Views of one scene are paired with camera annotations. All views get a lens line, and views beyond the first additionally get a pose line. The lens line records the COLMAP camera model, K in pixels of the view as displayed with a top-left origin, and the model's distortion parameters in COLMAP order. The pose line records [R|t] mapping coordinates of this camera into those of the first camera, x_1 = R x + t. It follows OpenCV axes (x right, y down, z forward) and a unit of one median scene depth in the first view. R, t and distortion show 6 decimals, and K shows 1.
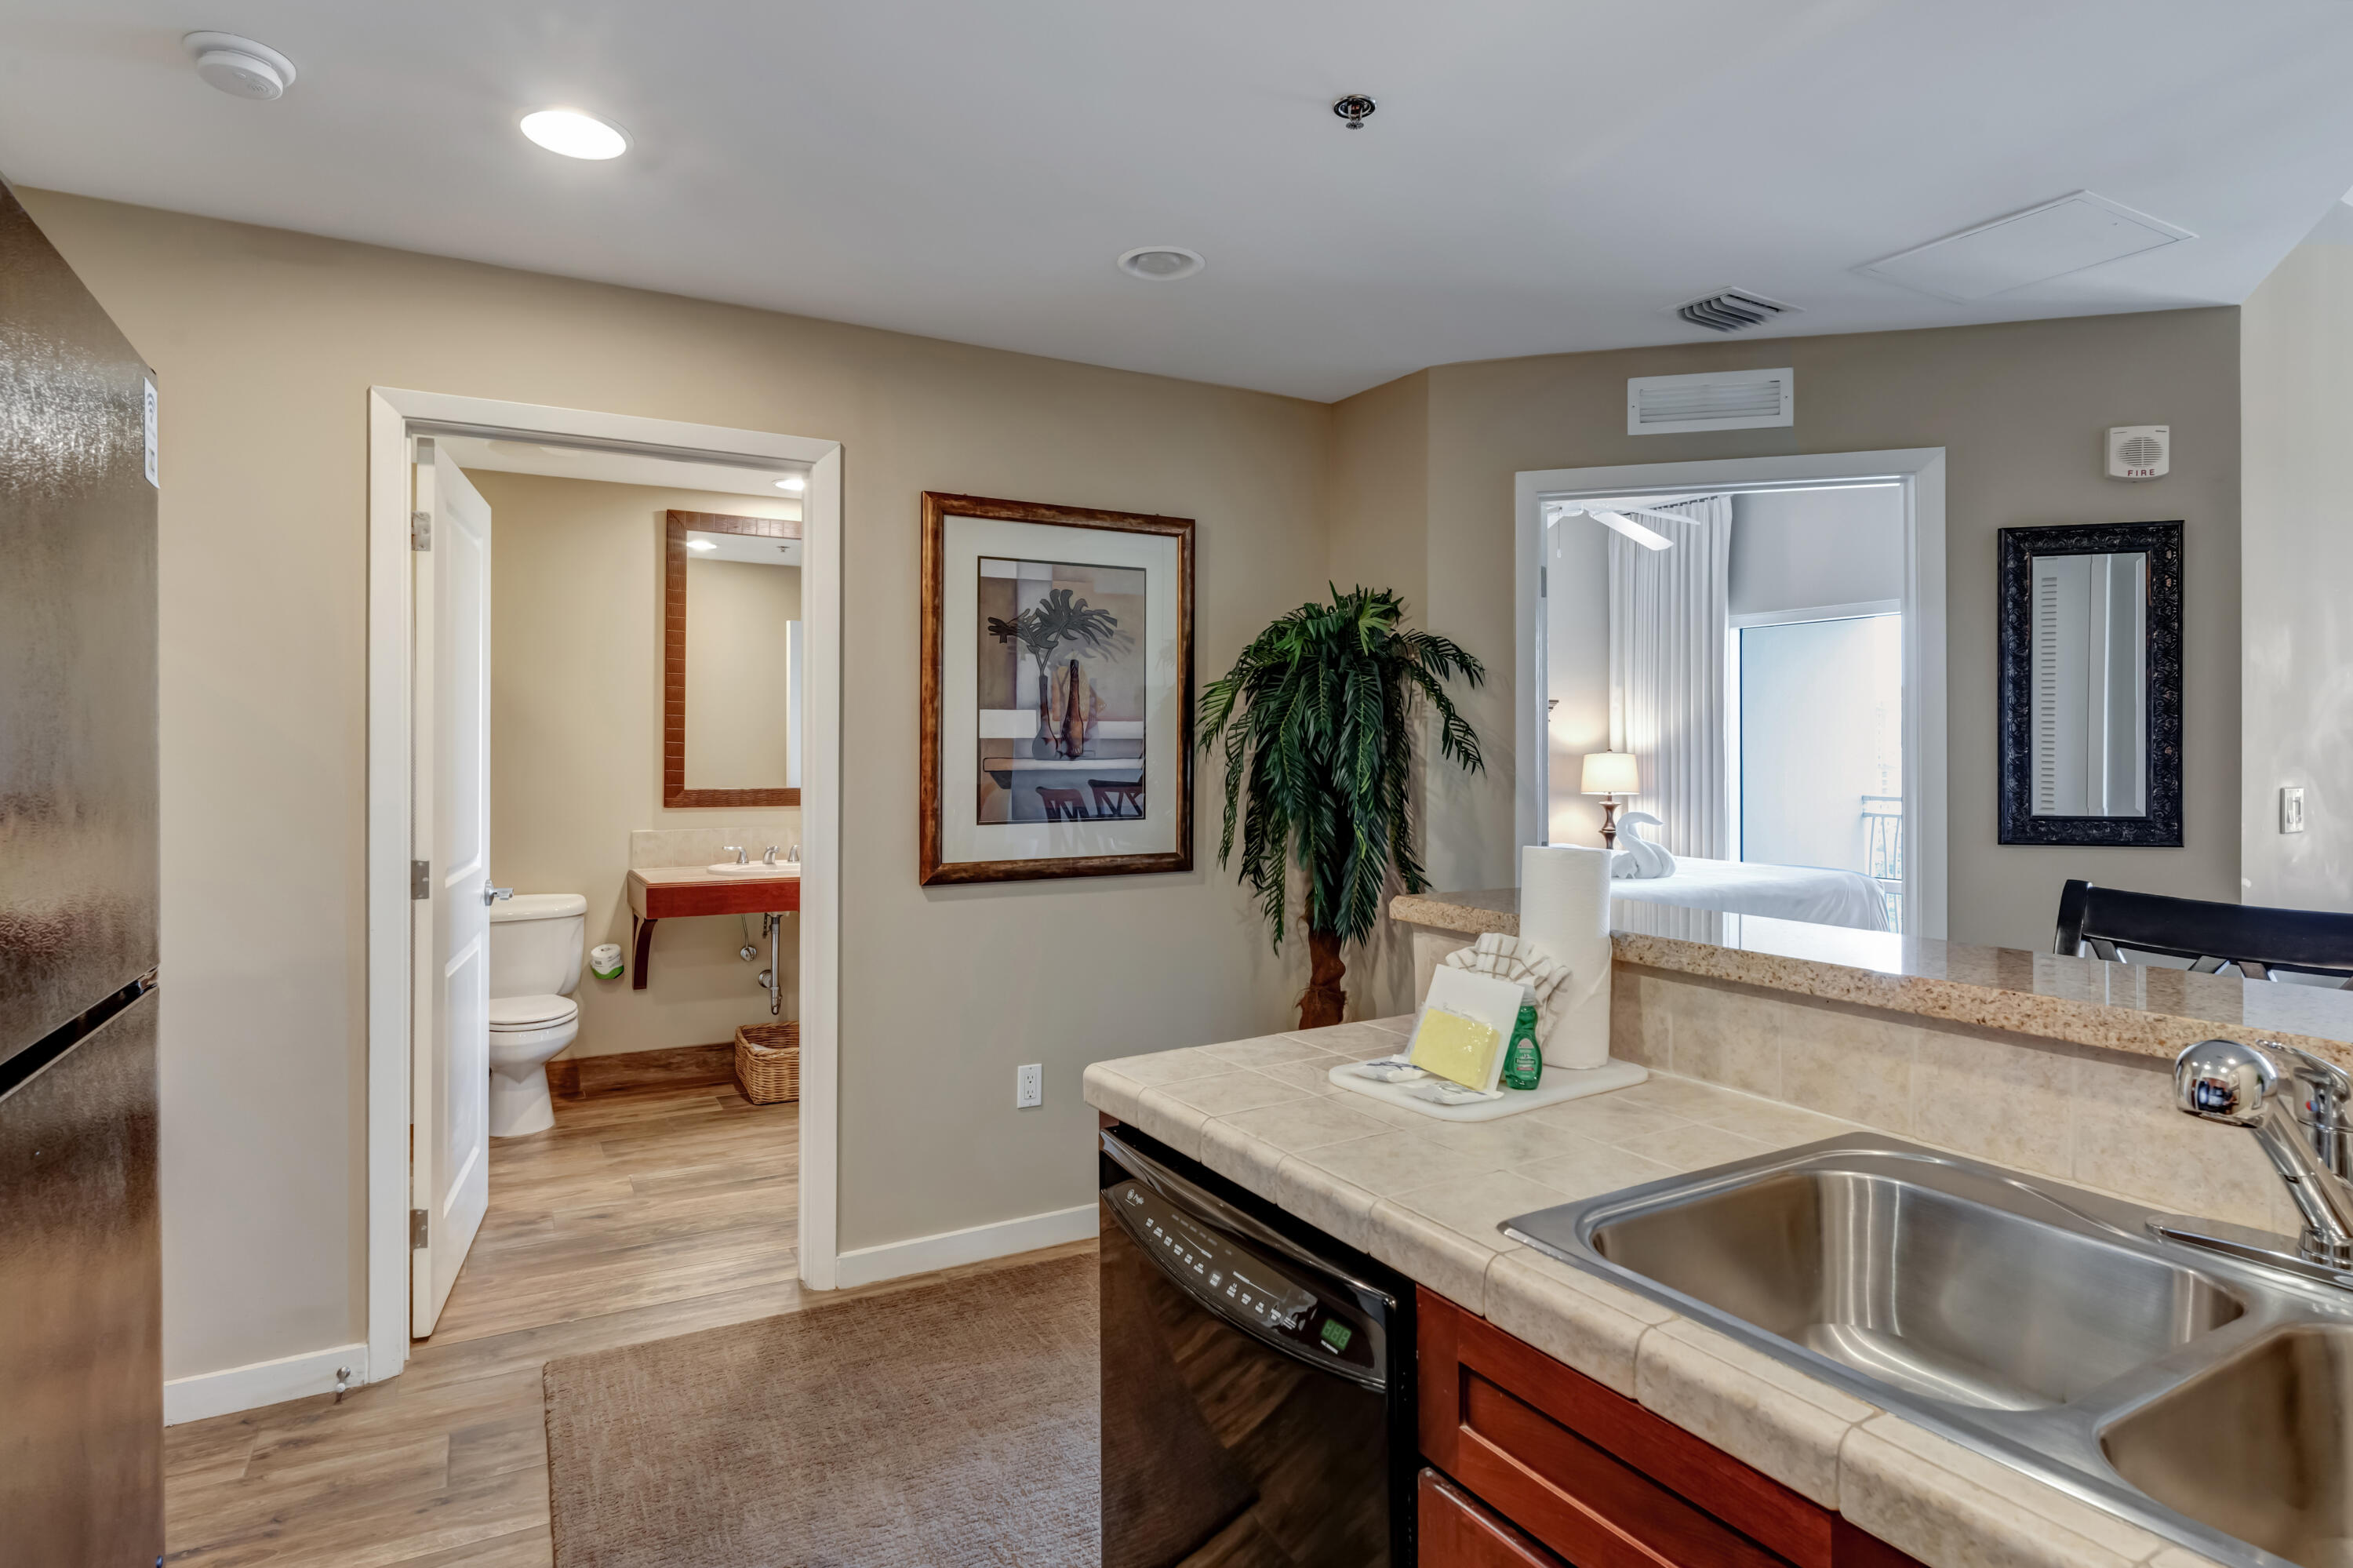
lens RADIAL K [[1227.5, 0, 1155.6], [0, 1227.5, 751.9], [0, 0, 1]] dist [-0.000526, 0.000052]
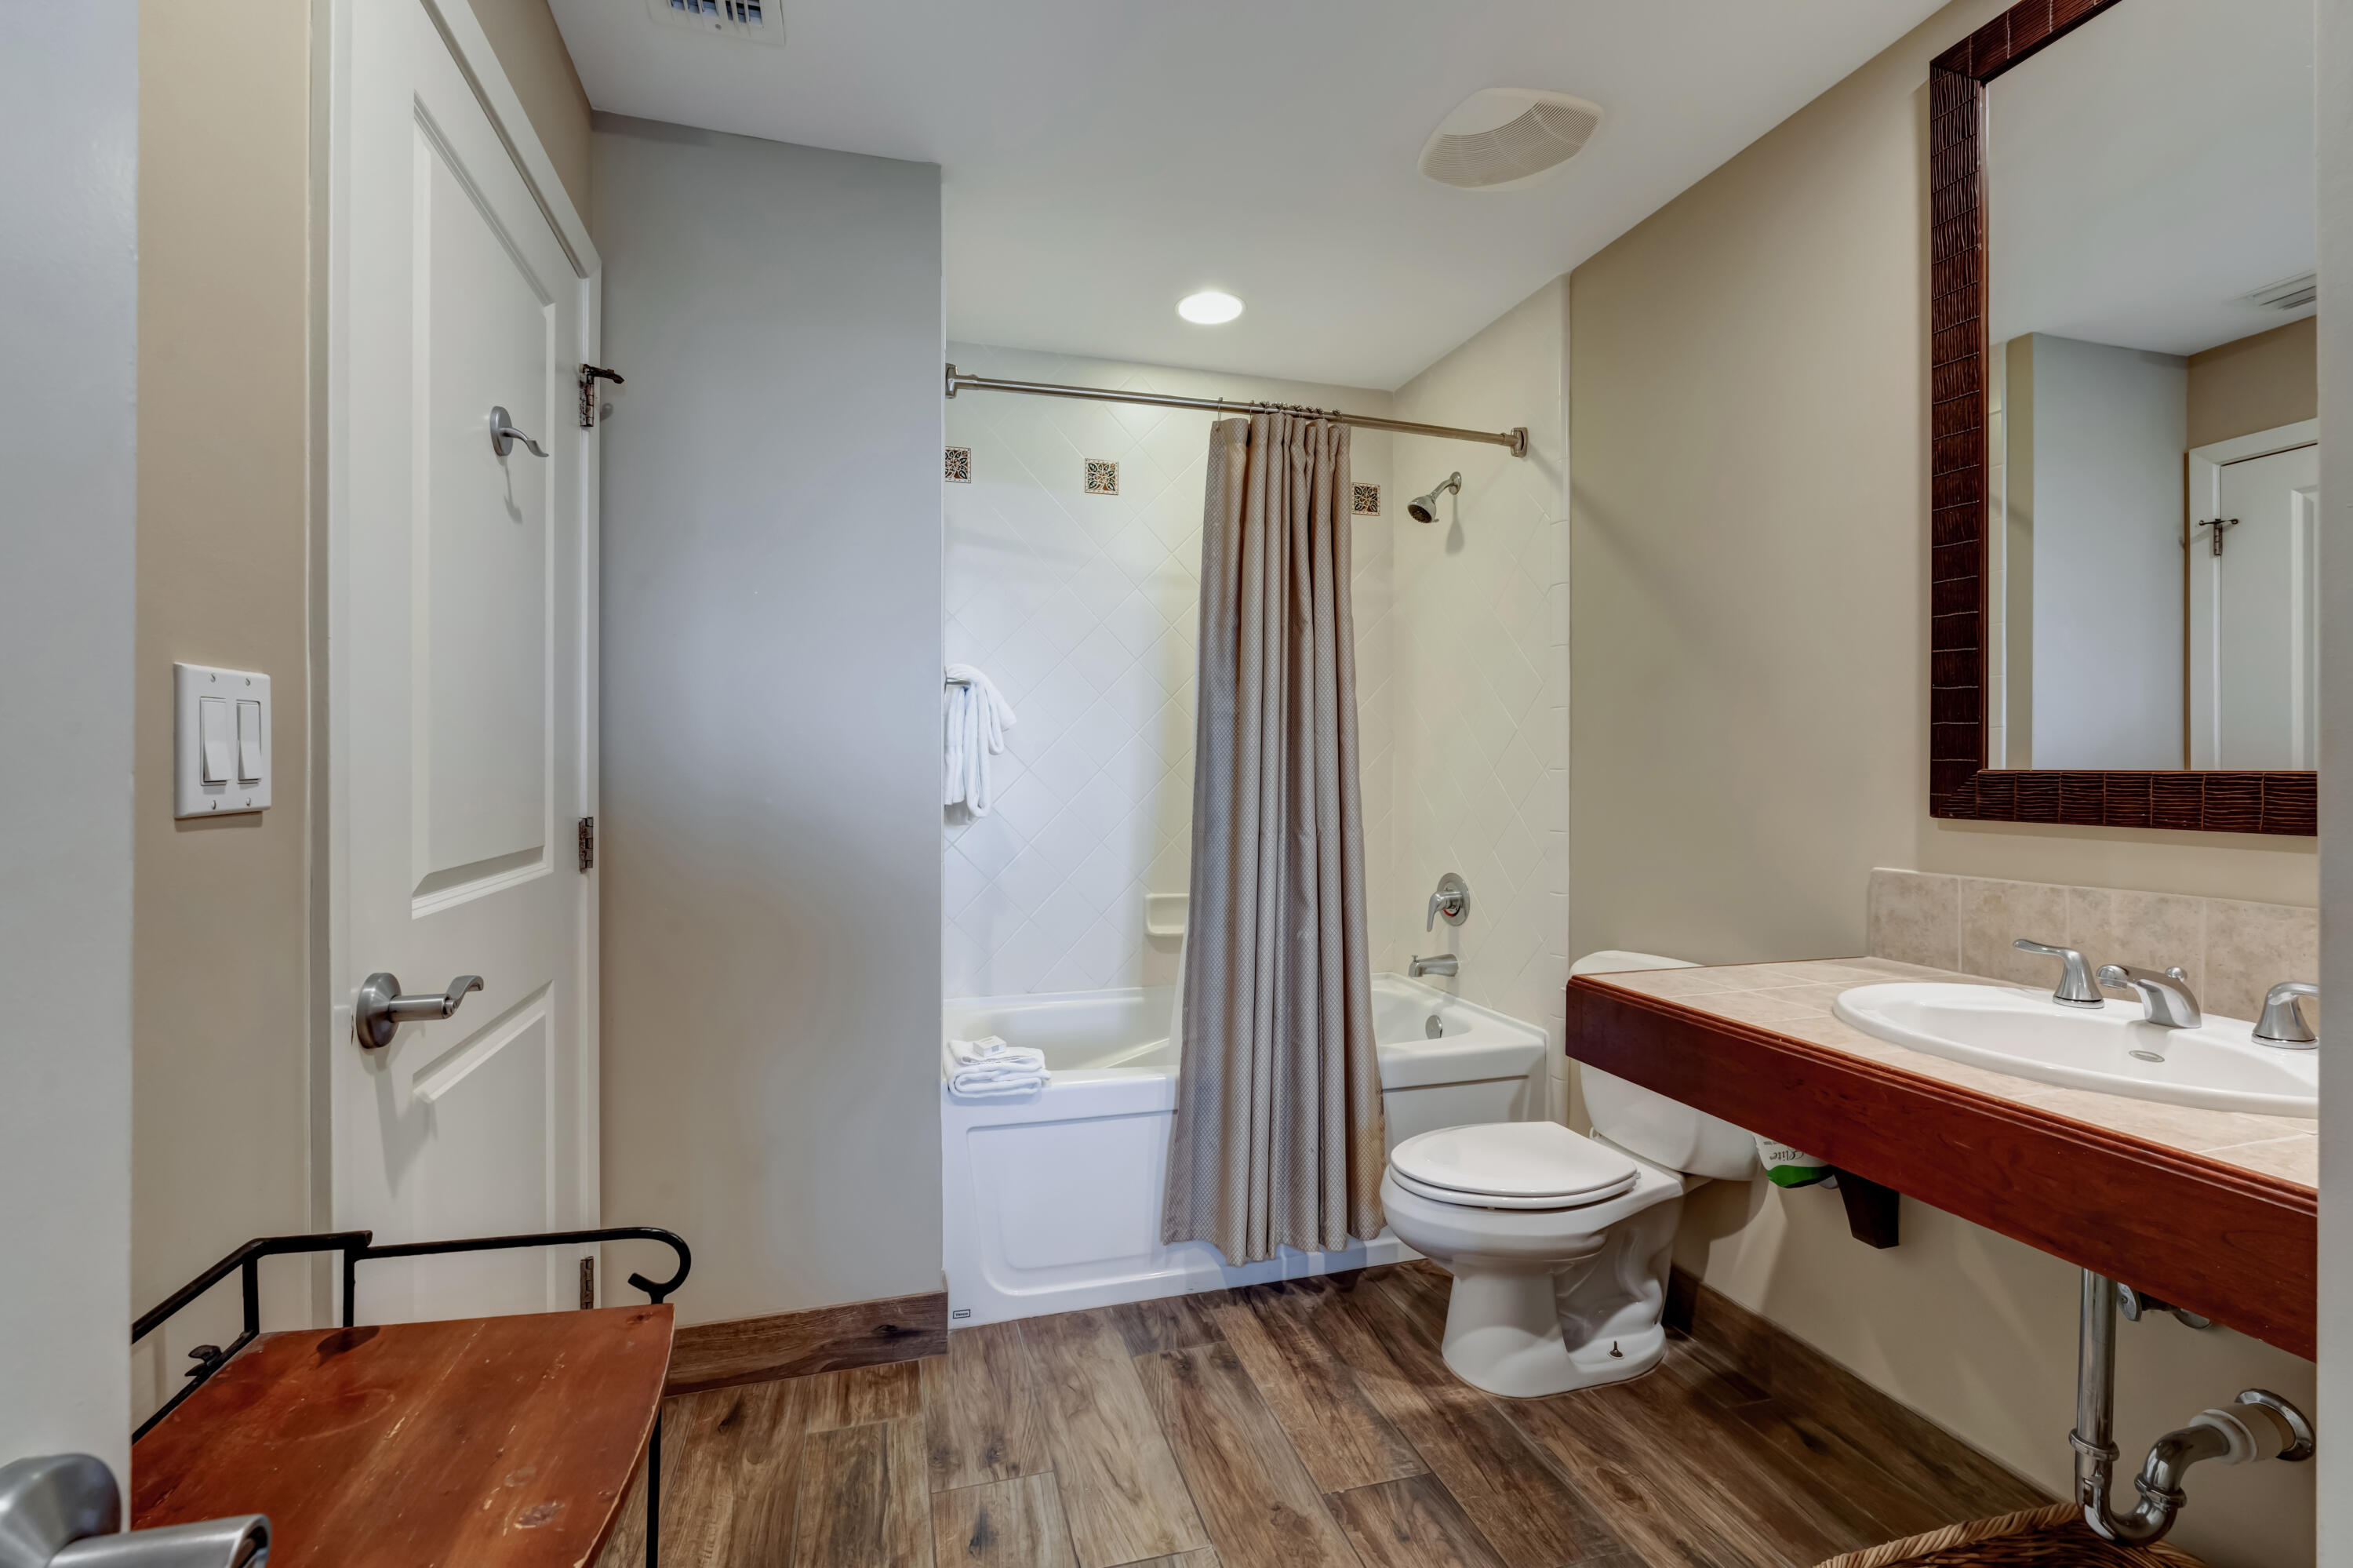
lens RADIAL K [[1050.8, 0, 1175.5], [0, 1050.8, 779.2], [0, 0, 1]] dist [-0.005739, -0.001859]
pose [[-0.212931, 0.008407, -0.977031, -0.019867], [-0.001773, 0.999958, 0.008991, 0.030952], [0.977066, 0.003647, -0.212907, 0.833847]]
